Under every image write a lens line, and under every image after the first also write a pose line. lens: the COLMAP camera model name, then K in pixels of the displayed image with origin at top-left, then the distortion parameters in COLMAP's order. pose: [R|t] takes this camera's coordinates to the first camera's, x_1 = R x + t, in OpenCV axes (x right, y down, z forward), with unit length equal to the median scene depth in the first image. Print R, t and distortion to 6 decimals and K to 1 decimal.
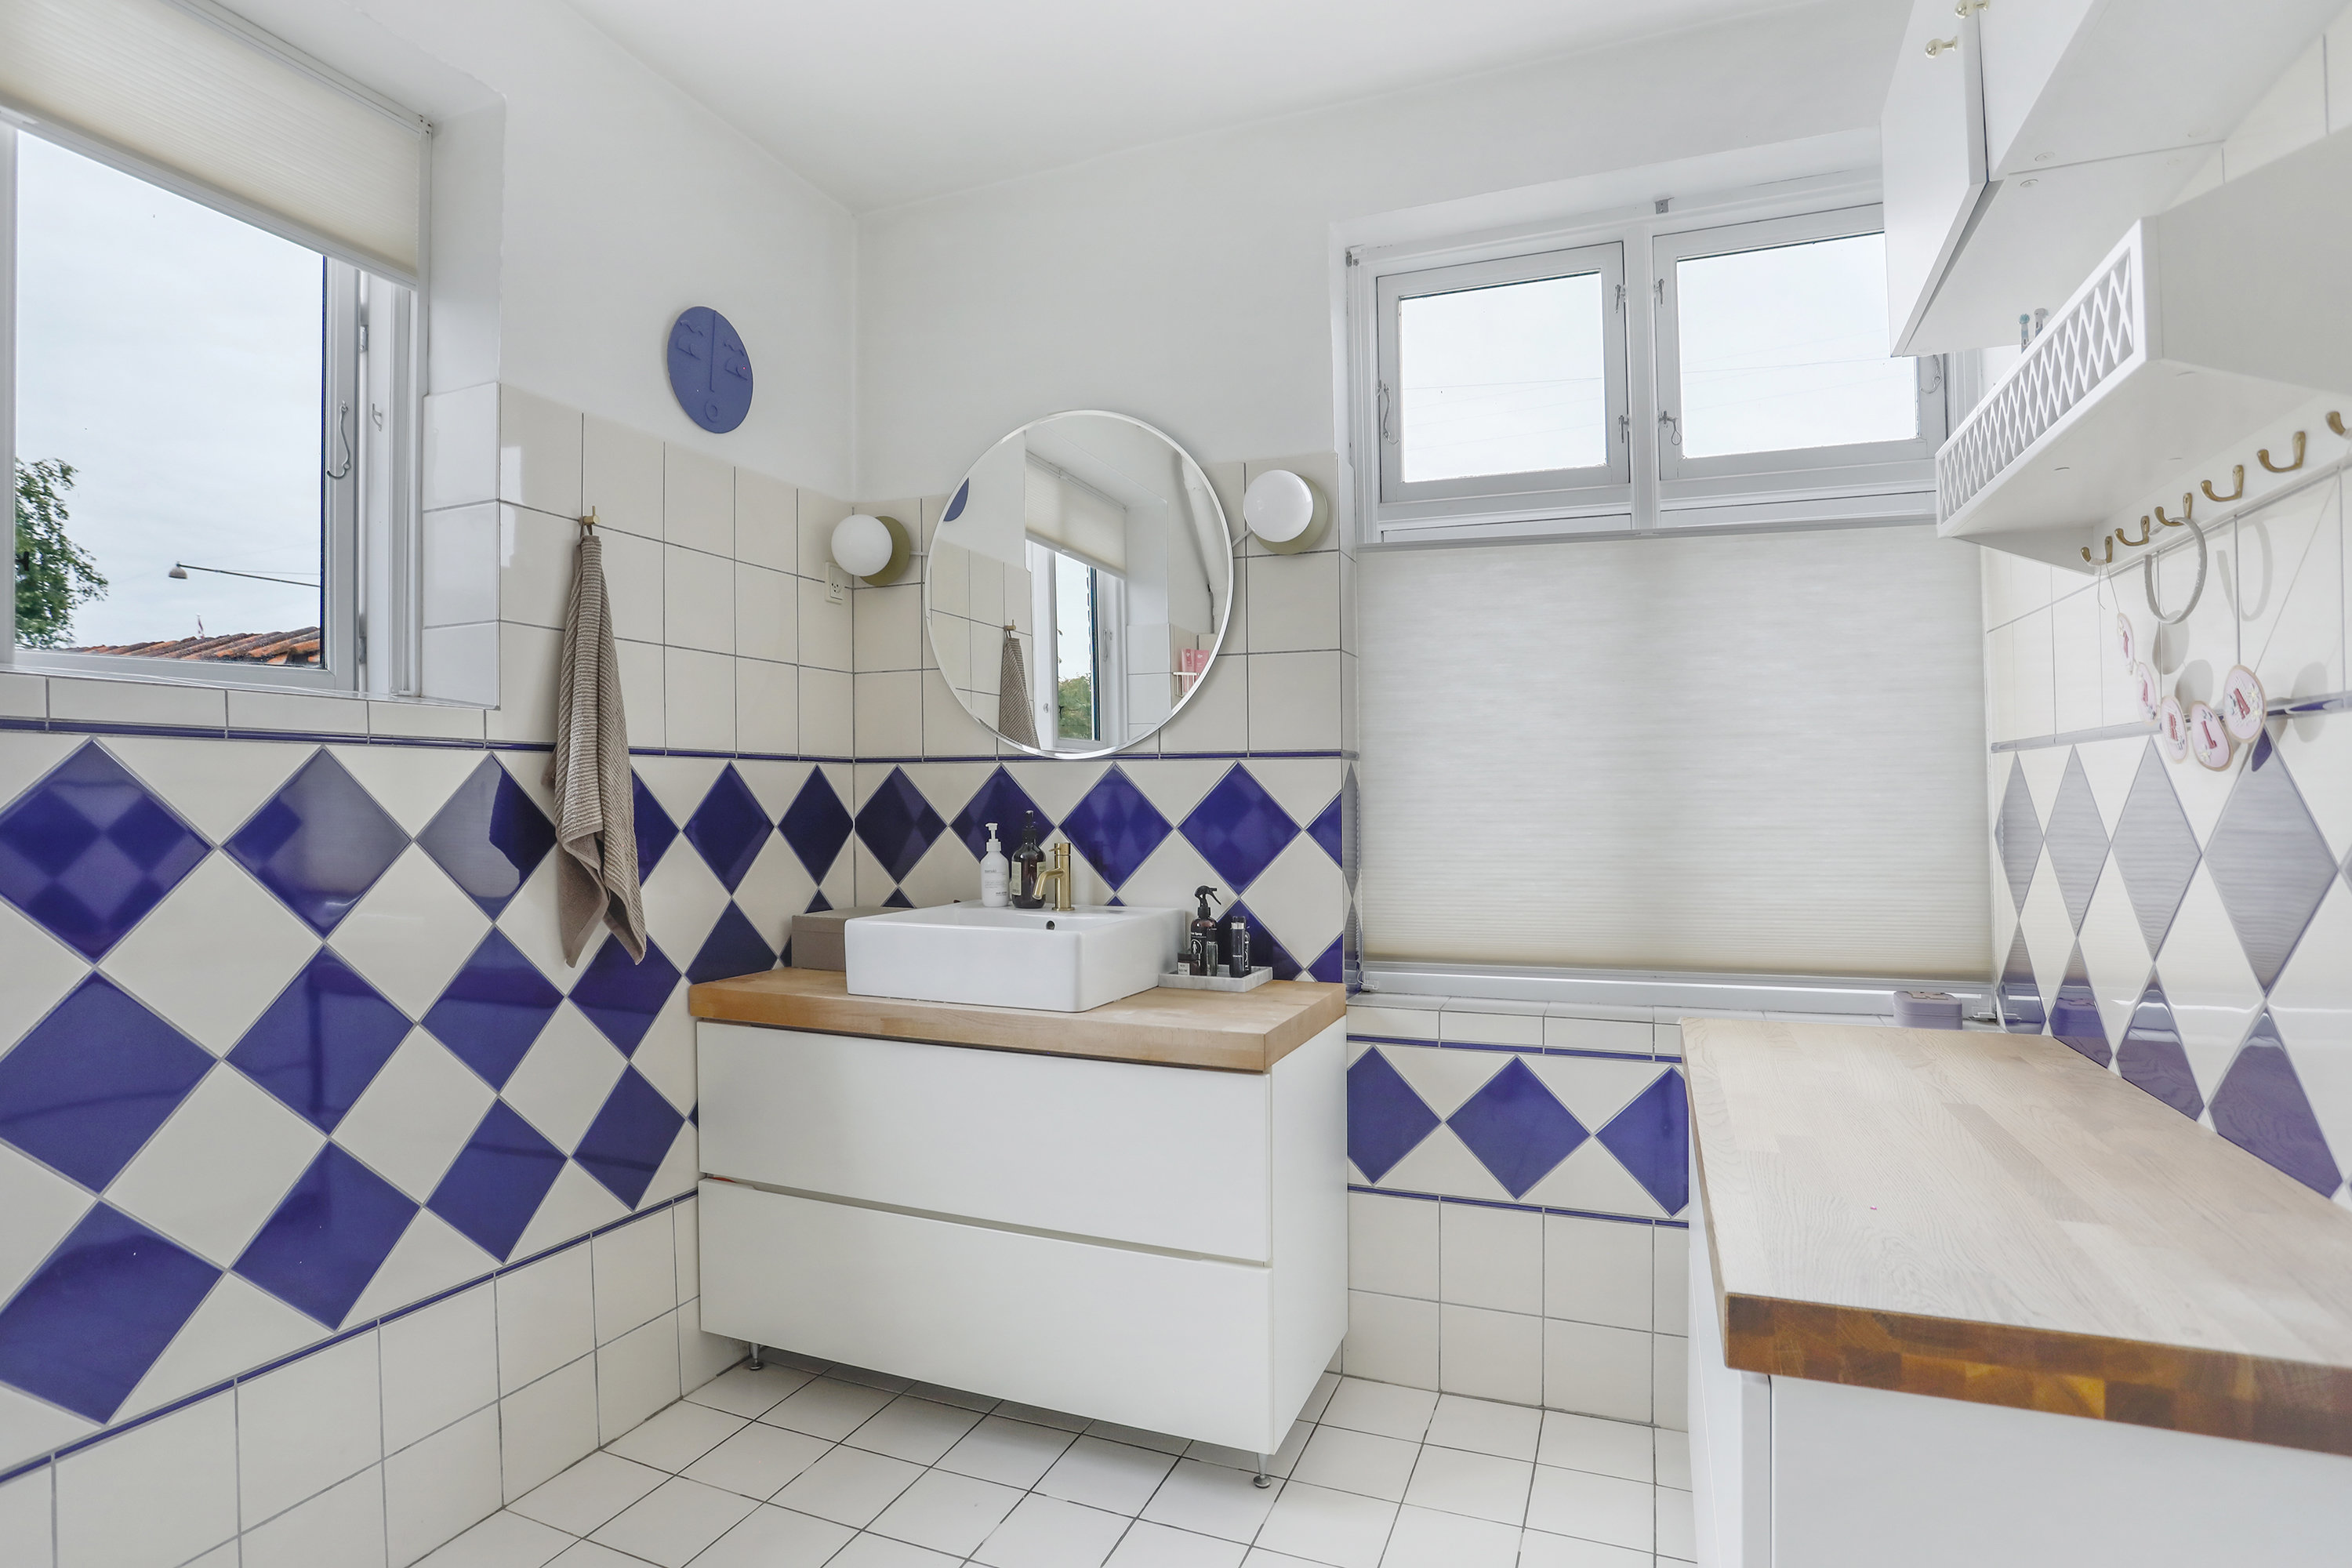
lens RADIAL K [[1156.5, 0, 1181.7], [0, 1156.5, 786.7], [0, 0, 1]] dist [-0.052570, 0.024375]
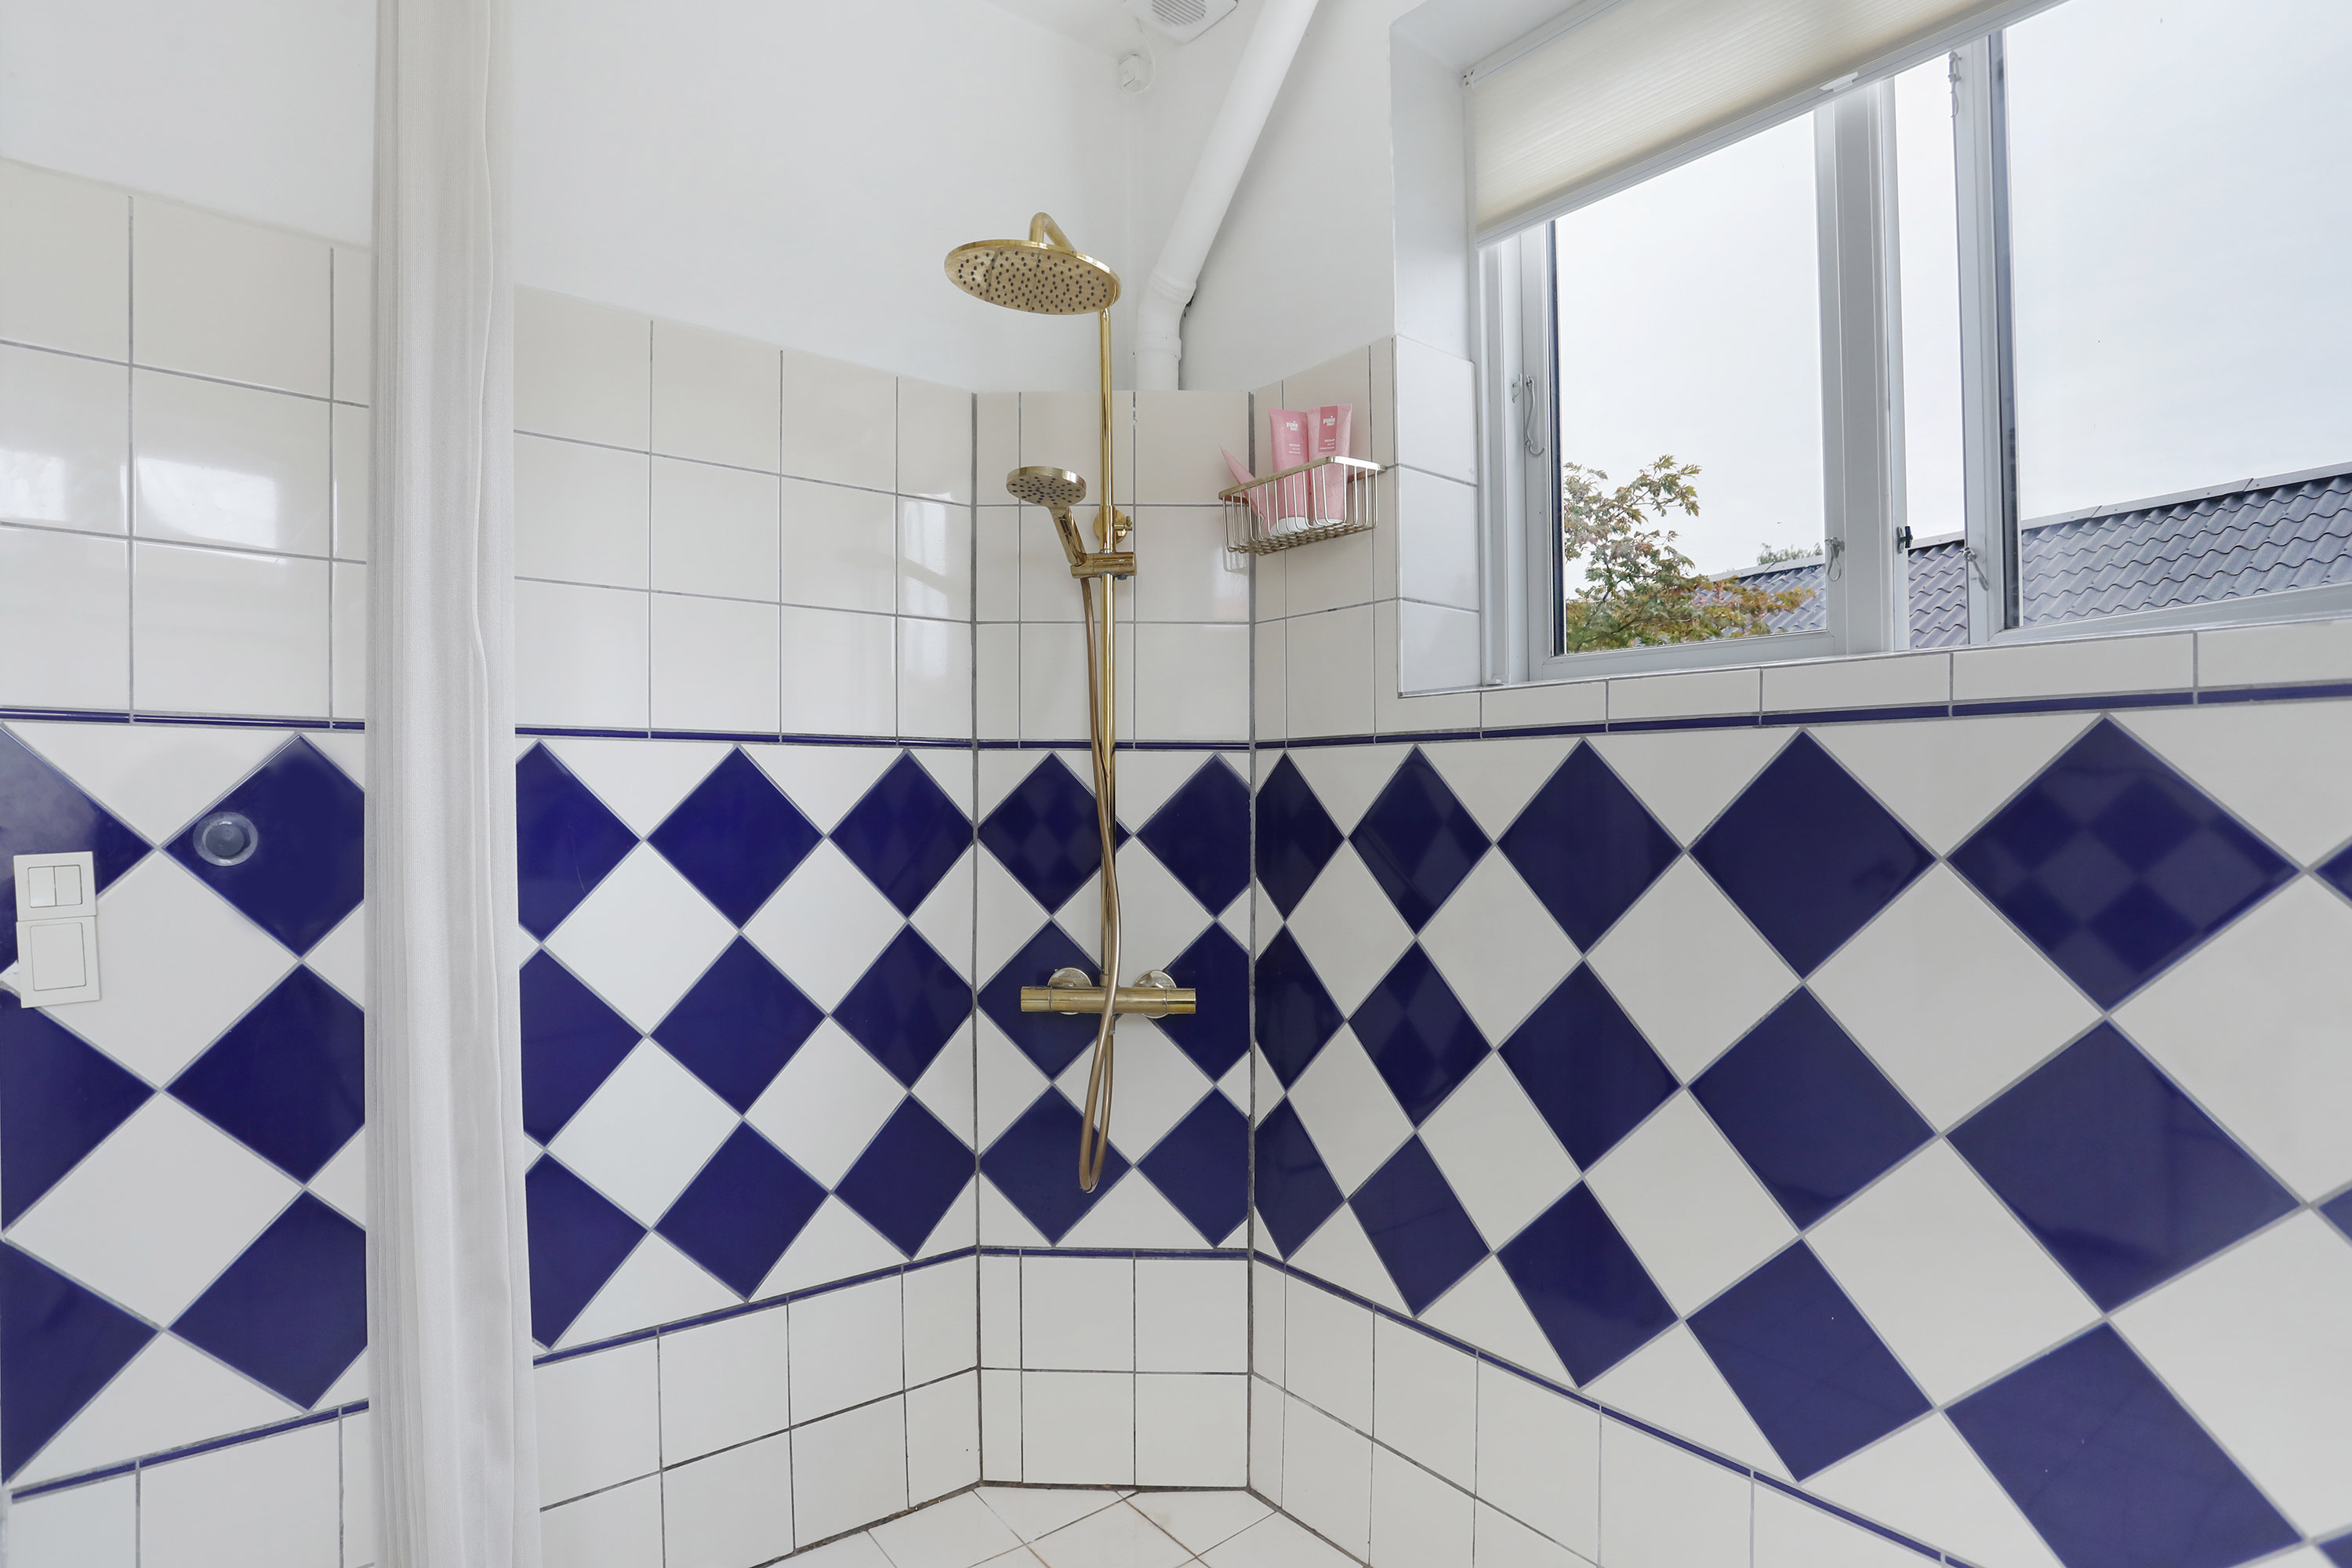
lens RADIAL K [[1180.4, 0, 1145.5], [0, 1180.4, 821.0], [0, 0, 1]] dist [-0.062466, 0.026609]
pose [[0.867377, 0.014493, -0.497441, 0.142396], [0.000960, 0.999525, 0.030794, 0.002343], [0.497651, -0.027188, 0.866951, 0.342141]]
